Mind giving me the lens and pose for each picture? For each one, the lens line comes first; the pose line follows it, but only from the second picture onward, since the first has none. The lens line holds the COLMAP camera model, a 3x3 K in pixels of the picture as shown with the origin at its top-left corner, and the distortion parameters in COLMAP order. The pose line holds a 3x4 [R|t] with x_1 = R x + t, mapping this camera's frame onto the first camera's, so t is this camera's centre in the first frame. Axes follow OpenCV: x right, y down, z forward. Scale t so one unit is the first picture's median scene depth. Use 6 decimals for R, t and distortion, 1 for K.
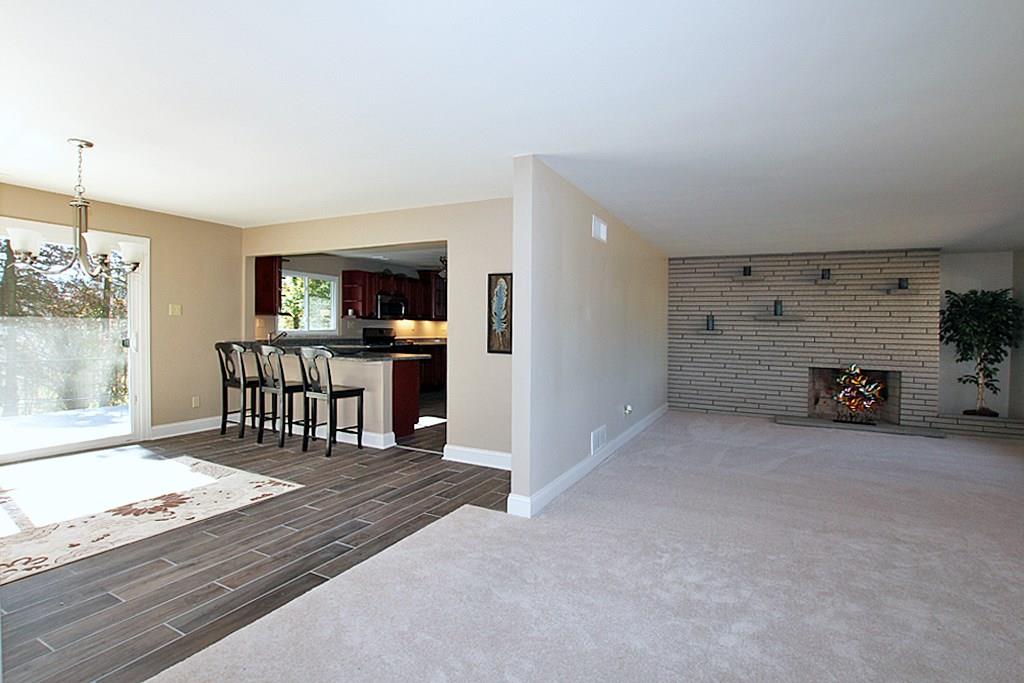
lens RADIAL K [[480.2, 0, 512.0], [0, 480.2, 341.5], [0, 0, 1]] dist [-0.026951, 0.000544]
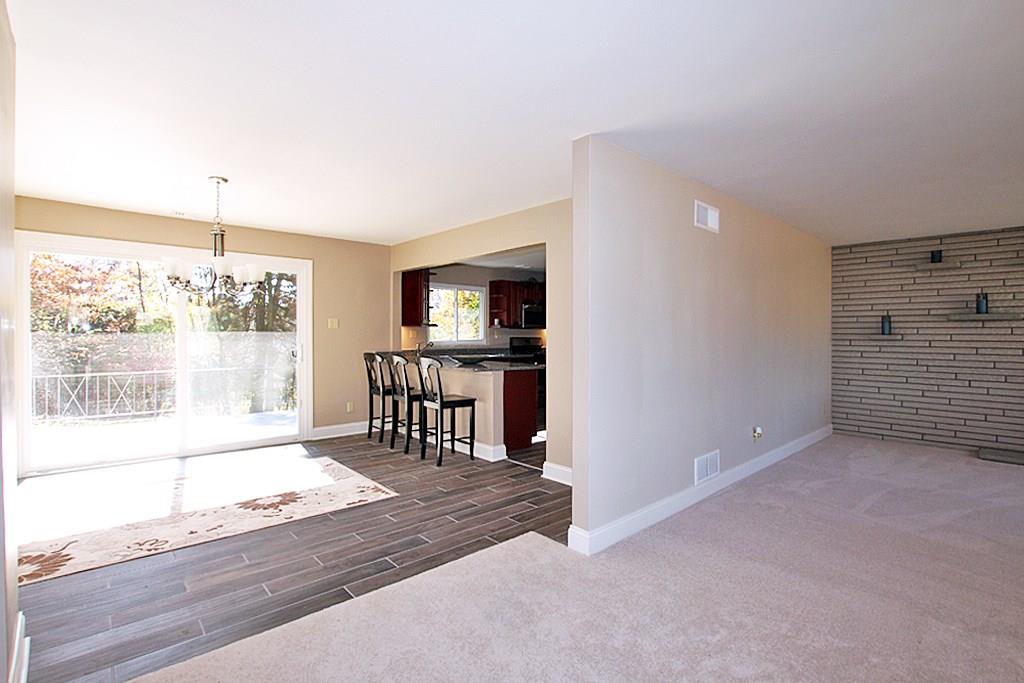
lens RADIAL K [[490.6, 0, 547.0], [0, 490.6, 345.2], [0, 0, 1]] dist [-0.029698, 0.000205]
pose [[0.953311, -0.008425, -0.301872, 0.136920], [0.005479, 0.999929, -0.010606, -0.000955], [0.301940, 0.008457, 0.953289, 0.081396]]
